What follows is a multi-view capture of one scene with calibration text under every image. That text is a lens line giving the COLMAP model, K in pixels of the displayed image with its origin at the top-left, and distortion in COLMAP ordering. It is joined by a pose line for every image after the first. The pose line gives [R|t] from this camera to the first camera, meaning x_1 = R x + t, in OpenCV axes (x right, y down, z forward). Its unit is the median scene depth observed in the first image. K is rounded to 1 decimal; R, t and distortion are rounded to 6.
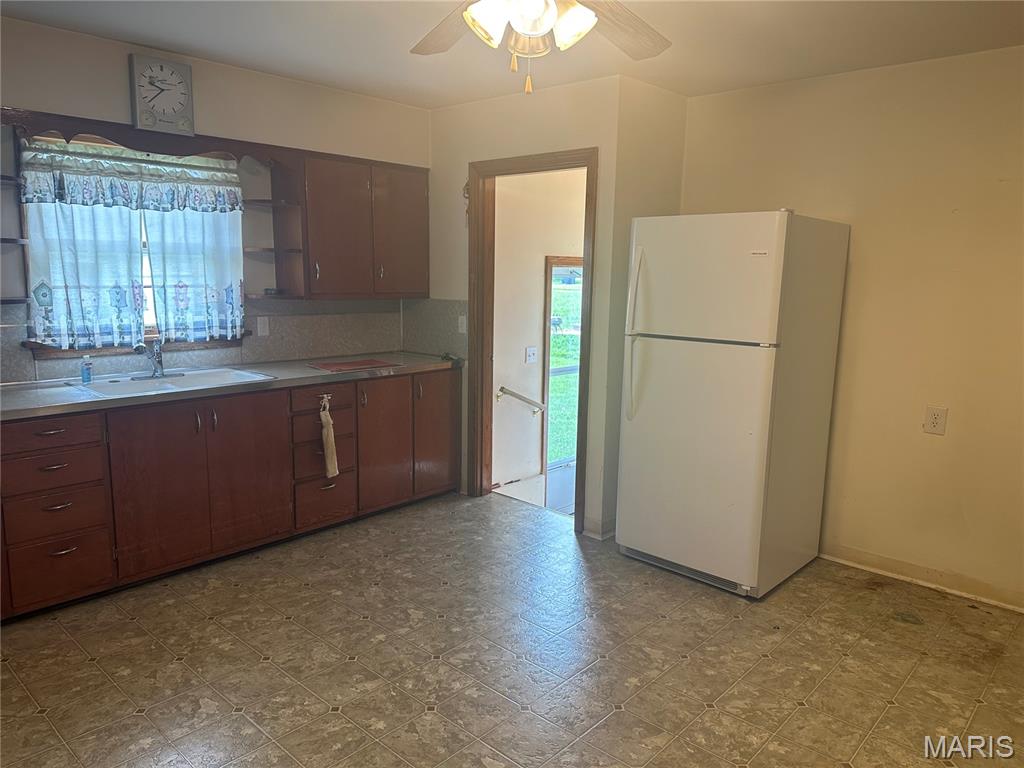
lens RADIAL K [[719.2, 0, 512.0], [0, 719.2, 384.0], [0, 0, 1]] dist [0.111432, -0.154827]
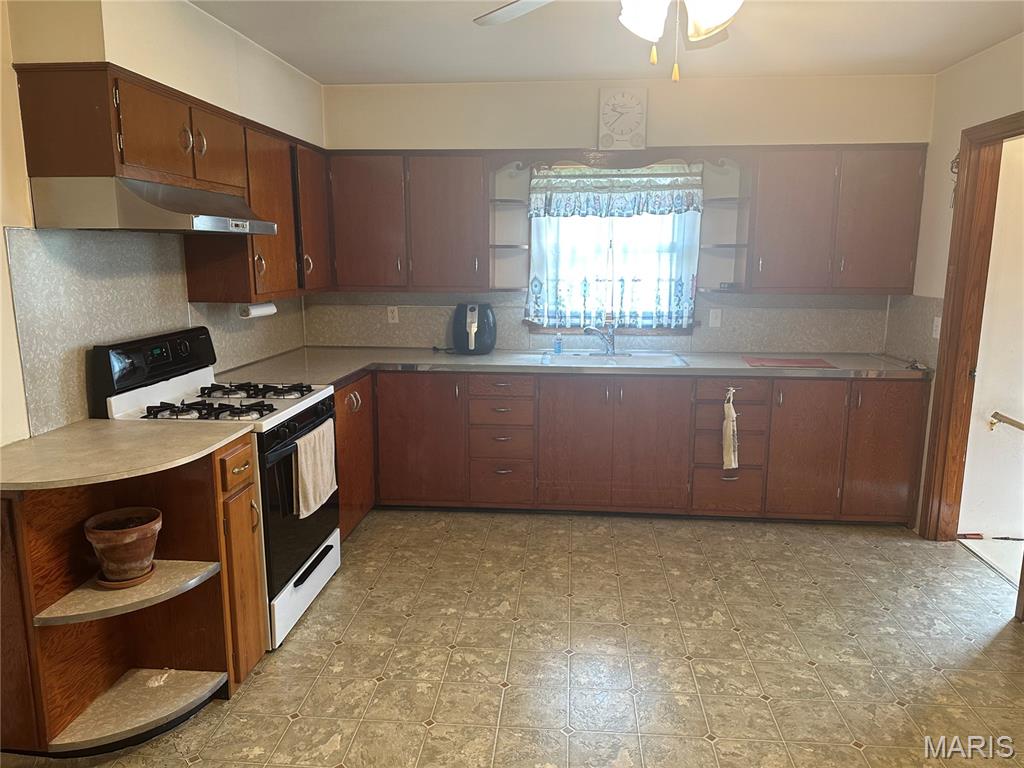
lens RADIAL K [[719.2, 0, 512.0], [0, 719.2, 384.0], [0, 0, 1]] dist [0.111432, -0.154827]
pose [[0.610032, 0.126440, -0.782224, 0.357592], [-0.116480, 0.990772, 0.069310, -0.025610], [0.783769, 0.048832, 0.619130, 0.133286]]
